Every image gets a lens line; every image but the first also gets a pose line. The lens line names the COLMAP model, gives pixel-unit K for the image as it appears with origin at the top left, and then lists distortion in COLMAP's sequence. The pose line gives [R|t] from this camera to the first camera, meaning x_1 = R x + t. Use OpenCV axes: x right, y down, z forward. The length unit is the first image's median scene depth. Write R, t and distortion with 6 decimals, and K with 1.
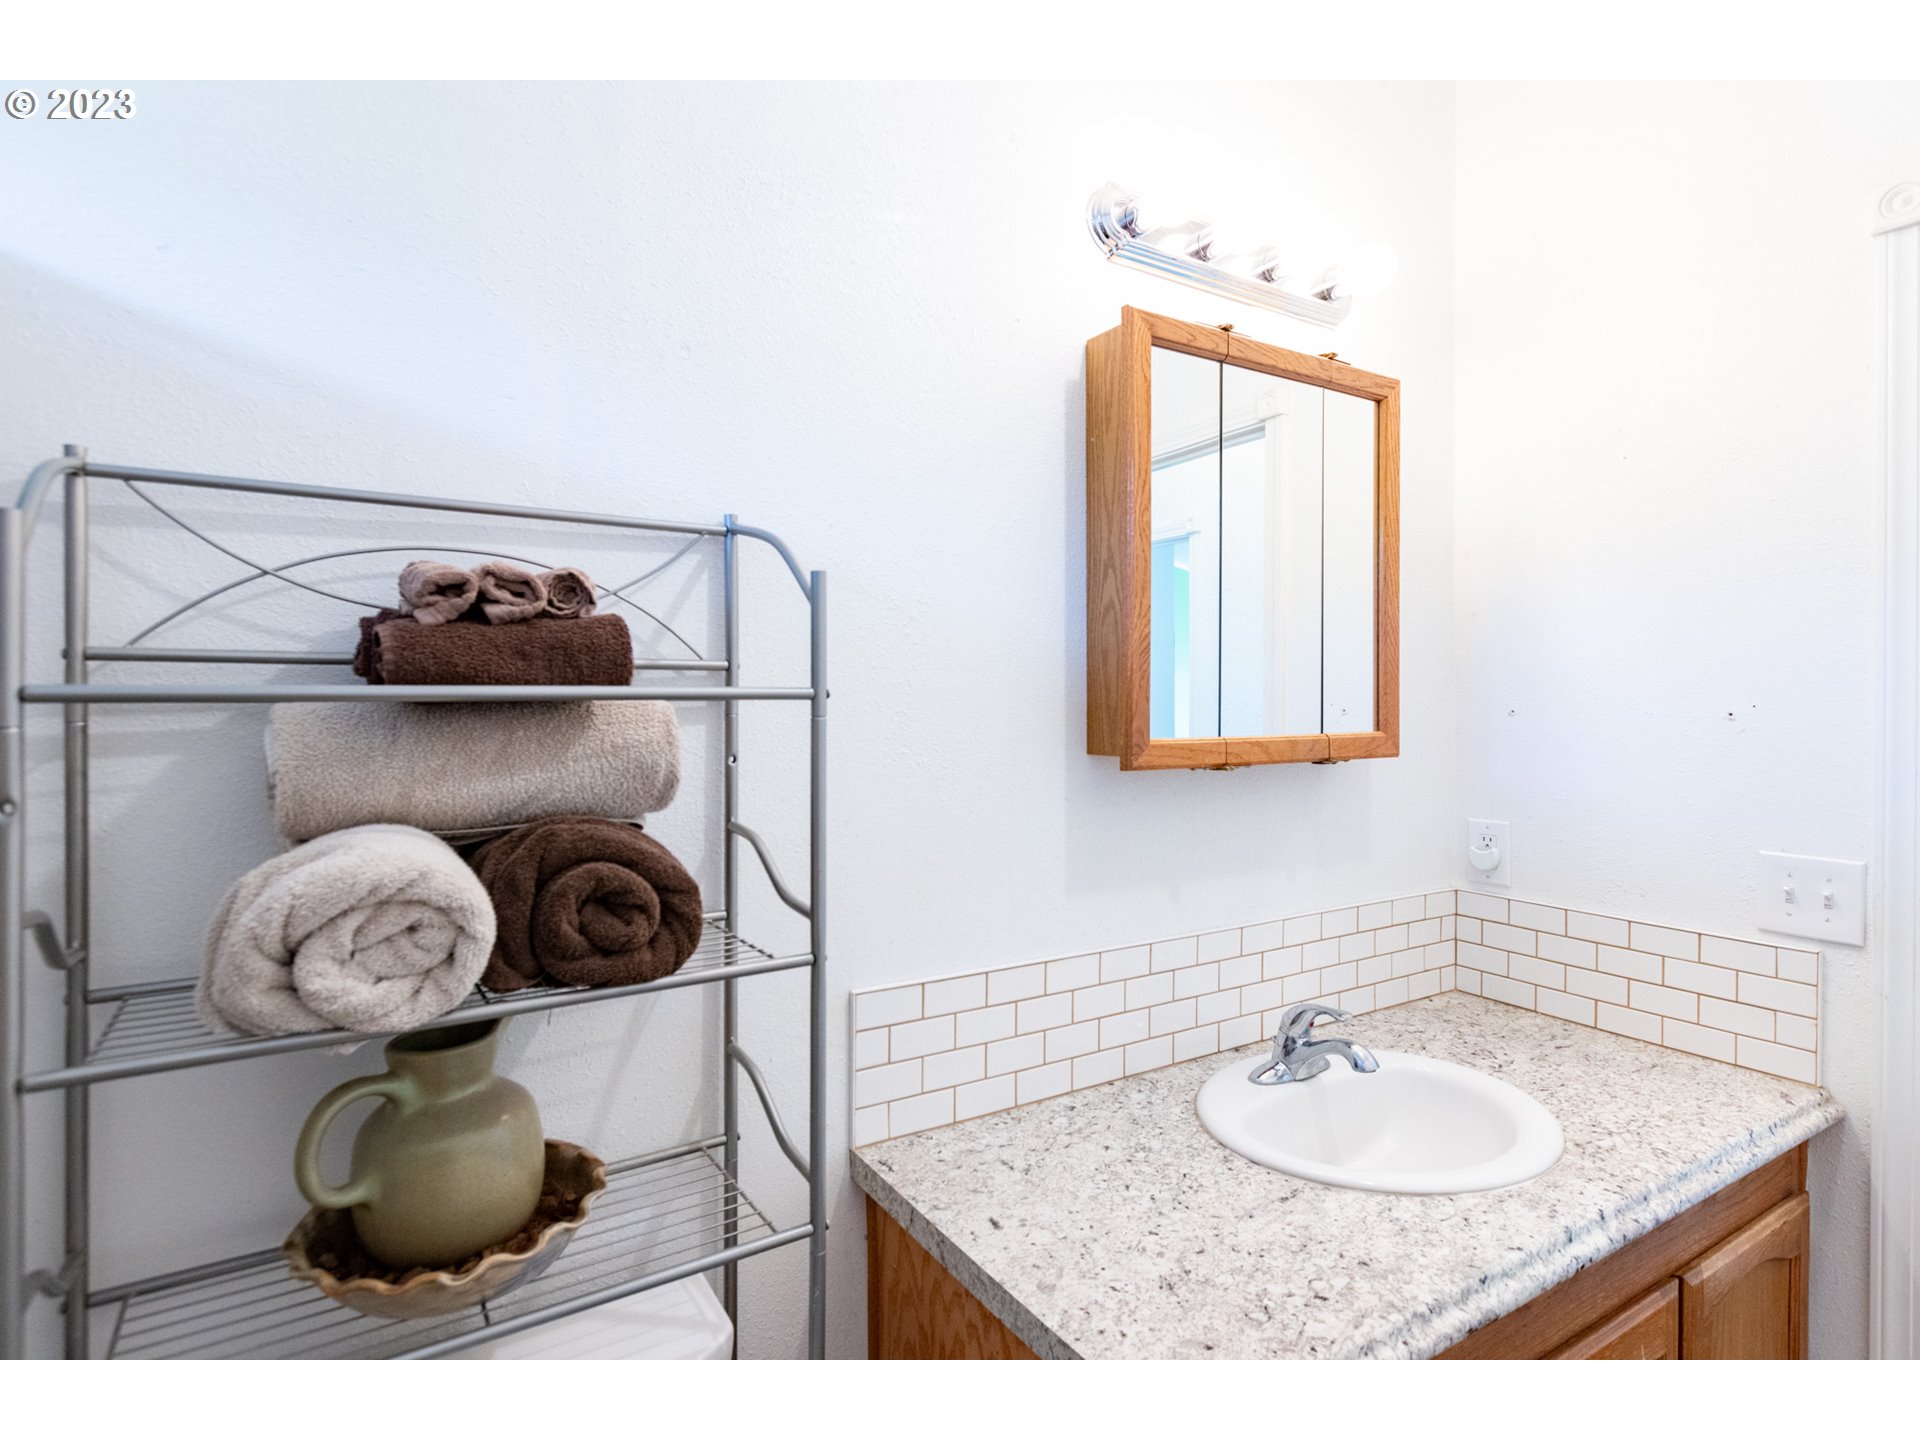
lens RADIAL K [[892.4, 0, 960.0], [0, 892.4, 720.0], [0, 0, 1]] dist [-0.001974, -0.000508]
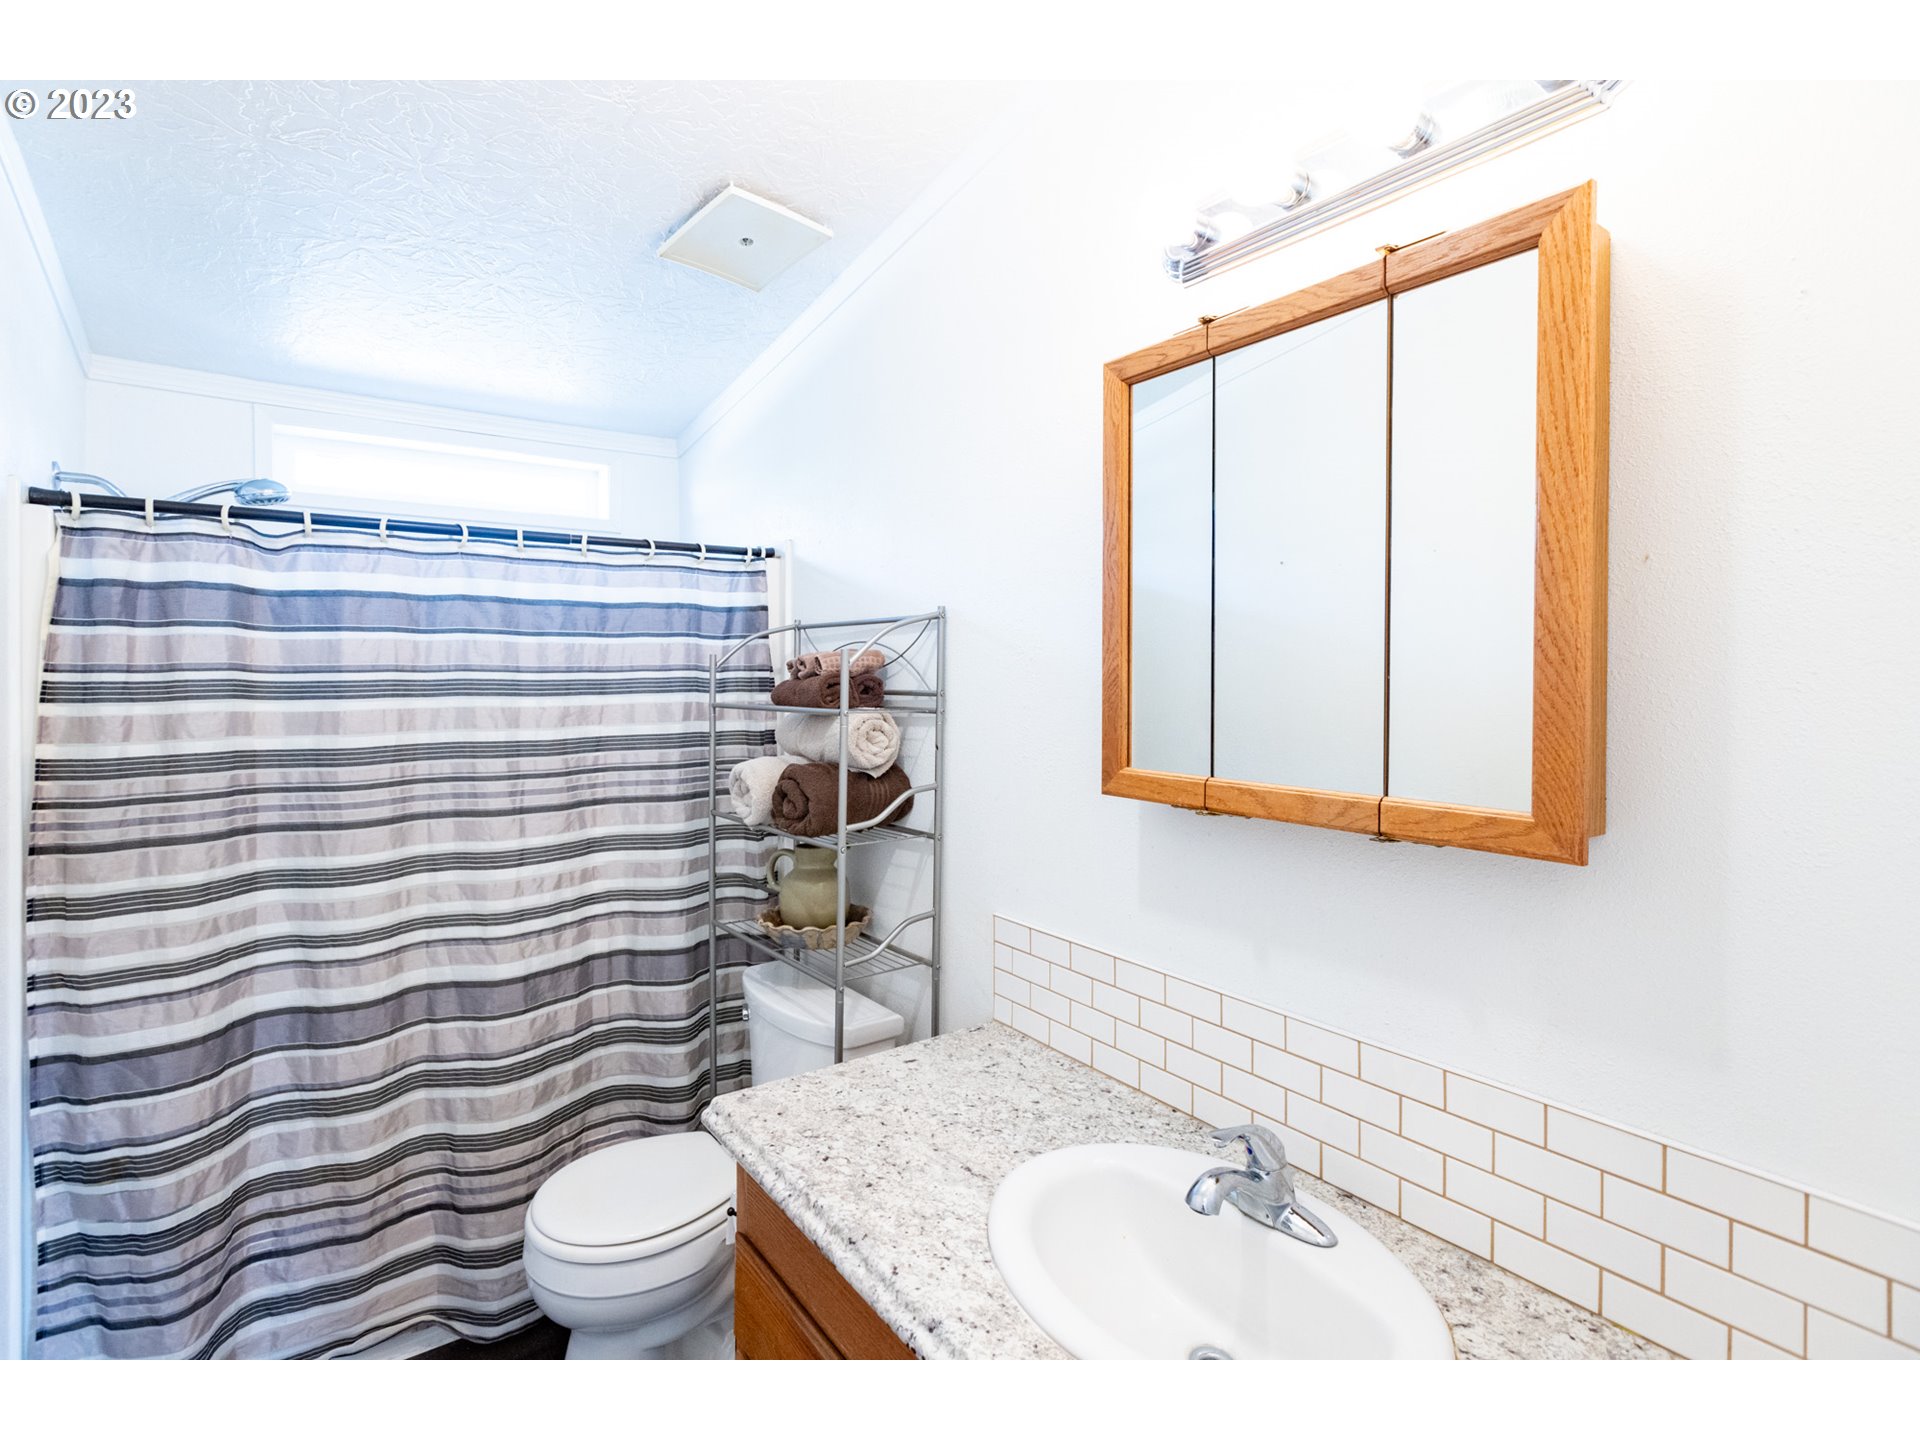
lens RADIAL K [[872.1, 0, 962.7], [0, 872.1, 707.1], [0, 0, 1]] dist [-0.000318, 0.000014]
pose [[0.149128, 0.039205, -0.988040, 1.194069], [-0.030123, 0.998930, 0.035091, -0.079739], [0.988359, 0.024530, 0.150150, 0.667485]]
